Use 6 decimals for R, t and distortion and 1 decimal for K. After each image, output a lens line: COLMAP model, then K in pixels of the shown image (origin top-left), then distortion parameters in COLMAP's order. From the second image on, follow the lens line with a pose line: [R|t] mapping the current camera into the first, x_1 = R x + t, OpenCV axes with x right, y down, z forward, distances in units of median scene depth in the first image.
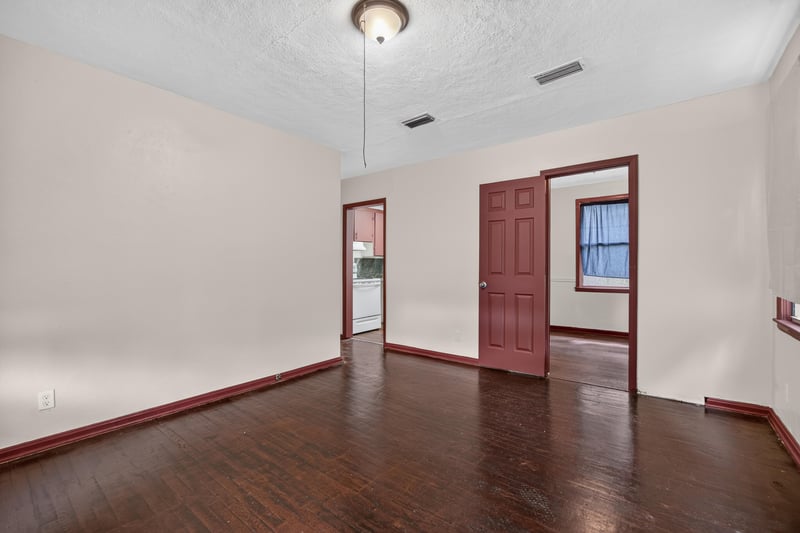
lens RADIAL K [[324.3, 0, 396.3], [0, 324.3, 265.7], [0, 0, 1]] dist [-0.000873, 0.007039]
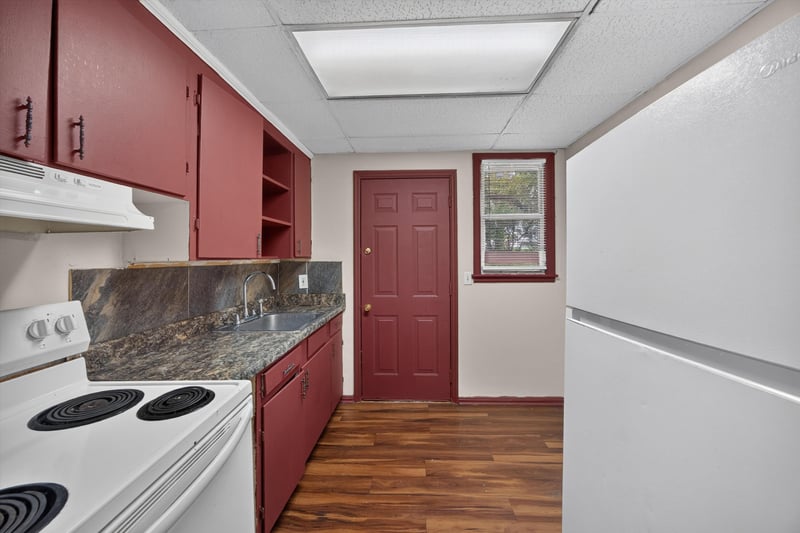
lens RADIAL K [[326.8, 0, 401.0], [0, 326.8, 254.0], [0, 0, 1]] dist [-0.000320, 0.014644]
pose [[0.823890, 0.003770, 0.566738, -0.079281], [0.004960, 0.999892, -0.013863, -0.029836], [-0.566729, 0.014233, 0.823782, 0.726107]]
